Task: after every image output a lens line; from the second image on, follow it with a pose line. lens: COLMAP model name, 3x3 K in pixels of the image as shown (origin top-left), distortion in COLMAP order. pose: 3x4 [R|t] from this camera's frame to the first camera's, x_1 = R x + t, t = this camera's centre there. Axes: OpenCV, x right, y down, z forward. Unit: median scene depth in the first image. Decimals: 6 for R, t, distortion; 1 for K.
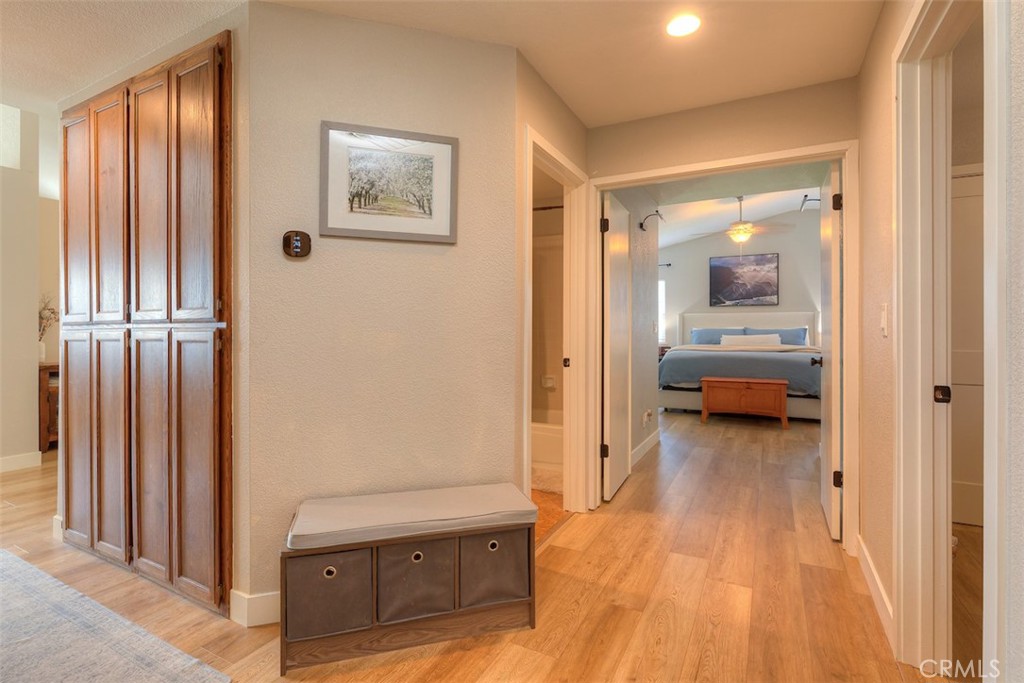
lens RADIAL K [[499.1, 0, 506.0], [0, 499.1, 332.4], [0, 0, 1]] dist [-0.004954, -0.000484]
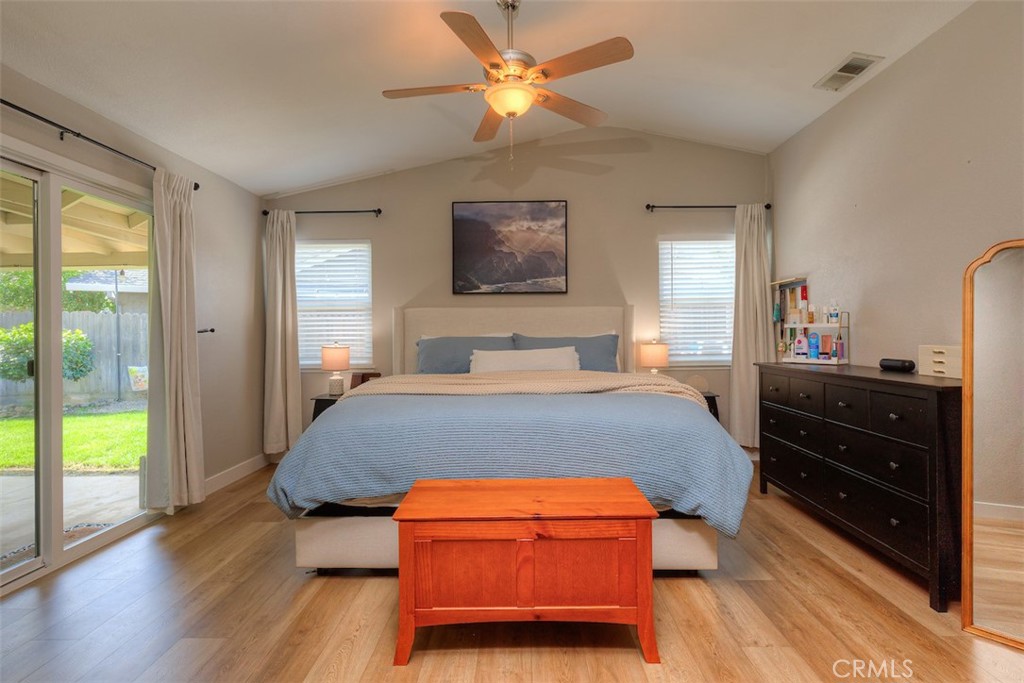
lens RADIAL K [[474.1, 0, 512.9], [0, 474.1, 339.5], [0, 0, 1]] dist [-0.003843, -0.000098]
pose [[0.891737, -0.006848, 0.452503, 0.249377], [0.005838, 0.999976, 0.003627, -0.005793], [-0.452517, -0.000593, 0.891756, 0.548692]]
